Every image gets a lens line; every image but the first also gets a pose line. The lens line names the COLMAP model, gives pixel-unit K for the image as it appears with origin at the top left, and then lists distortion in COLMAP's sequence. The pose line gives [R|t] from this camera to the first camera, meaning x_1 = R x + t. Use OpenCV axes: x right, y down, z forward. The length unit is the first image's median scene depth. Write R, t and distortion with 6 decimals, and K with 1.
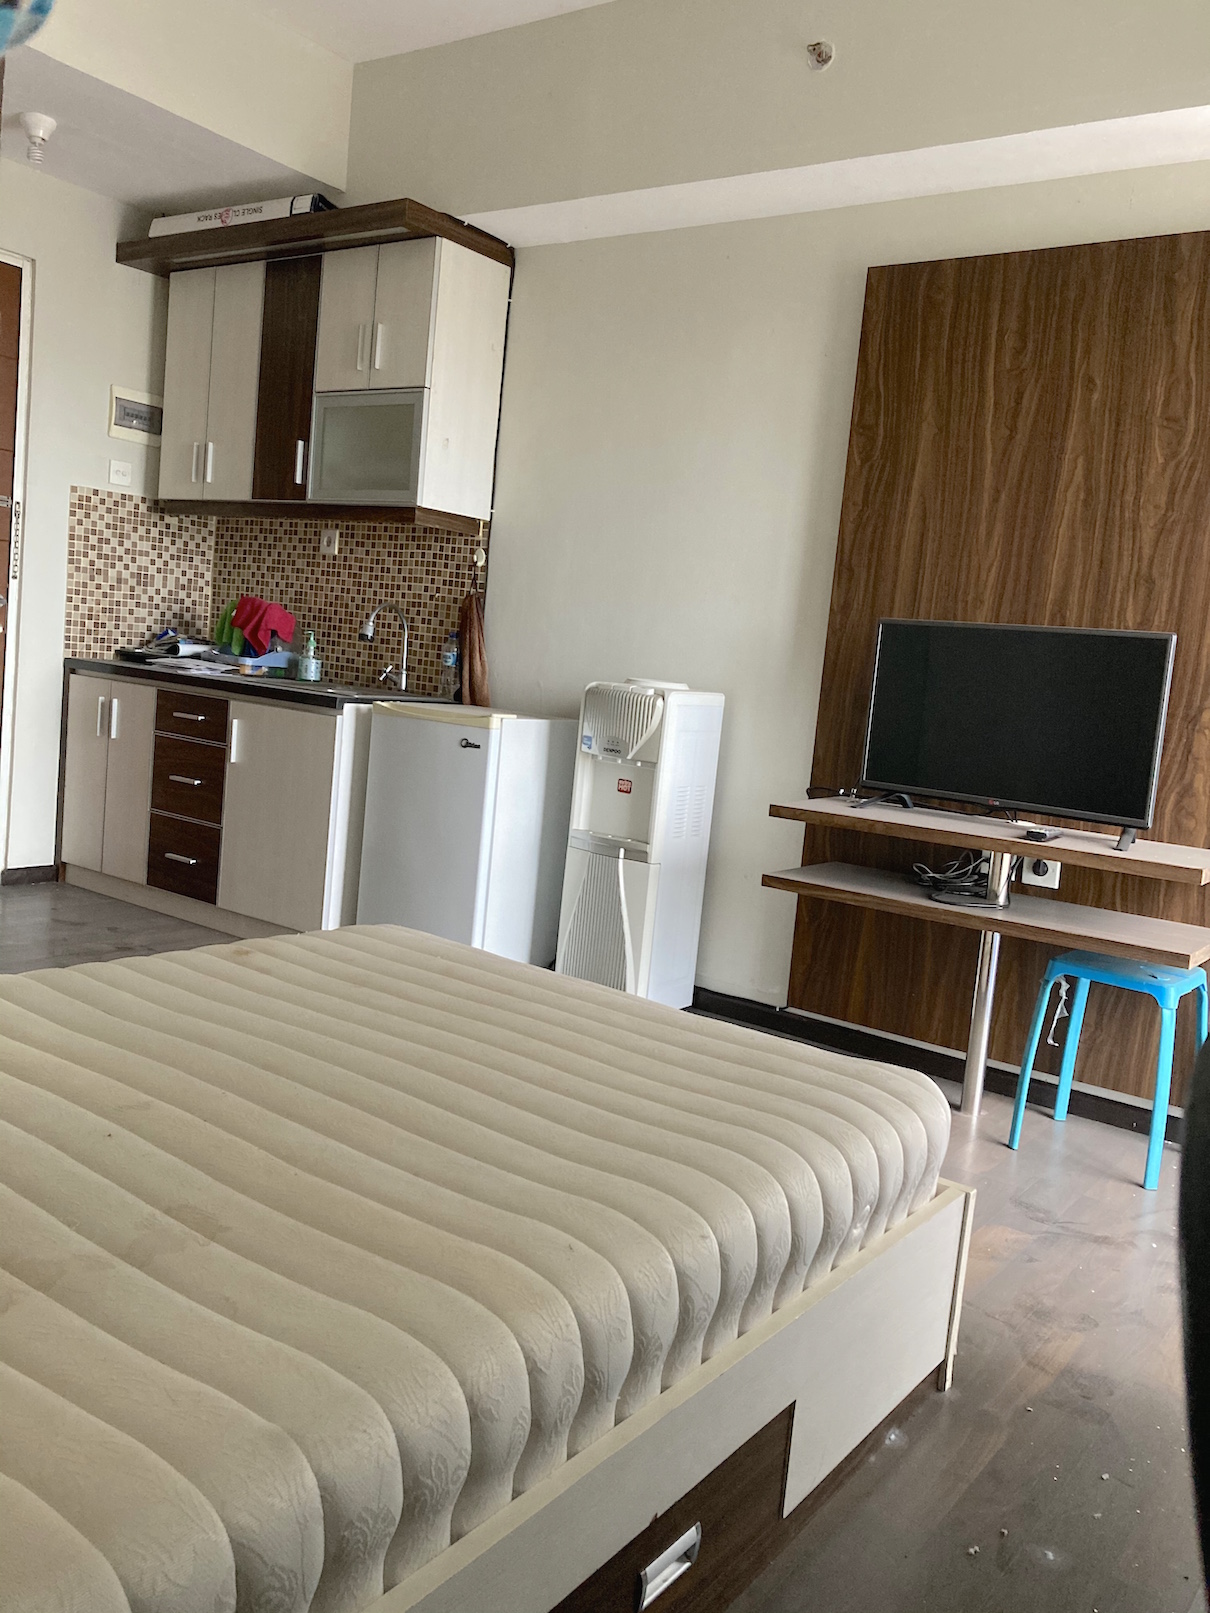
lens RADIAL K [[1299.7, 0, 621.6], [0, 1299.7, 803.1], [0, 0, 1]] dist [0.046327, -0.031952]
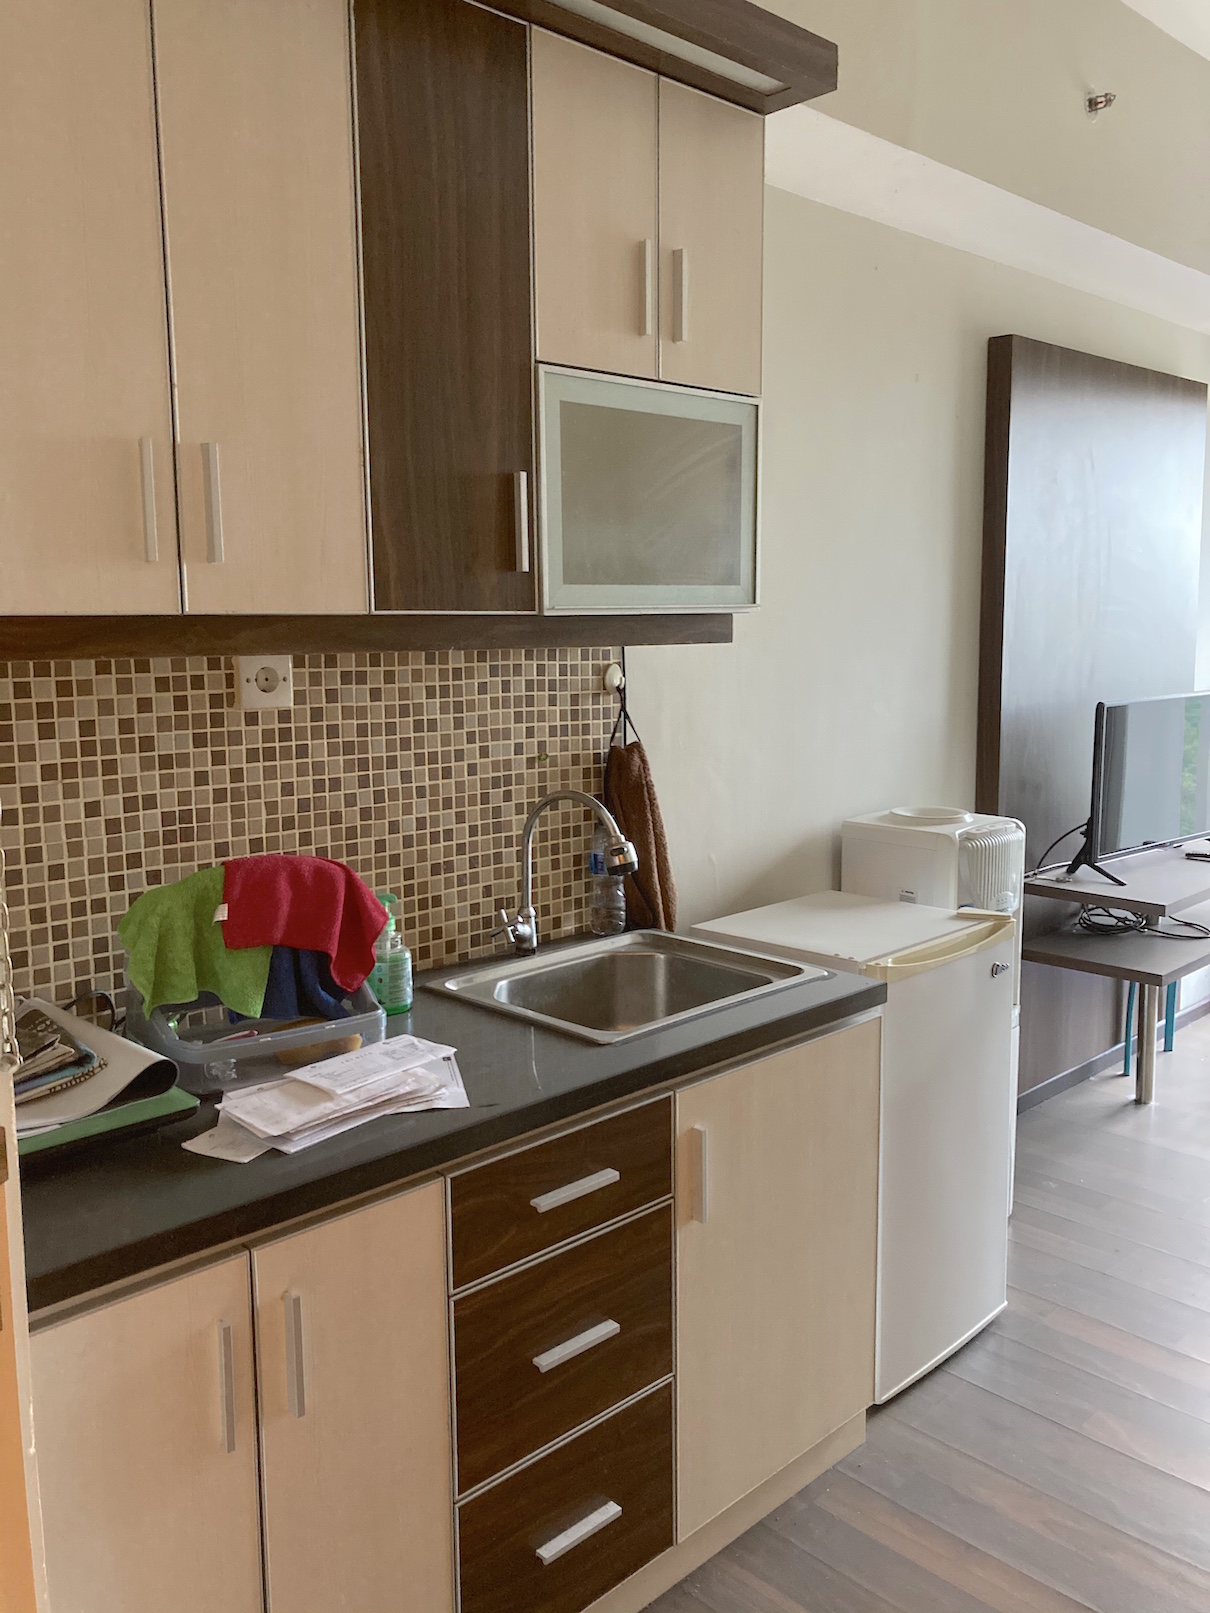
lens RADIAL K [[1299.7, 0, 620.7], [0, 1299.7, 799.7], [0, 0, 1]] dist [0.046327, -0.031952]
pose [[0.161995, -0.226054, 0.960550, -0.639301], [0.145801, 0.968207, 0.203267, -0.240778], [-0.975961, 0.107121, 0.189804, 0.848087]]
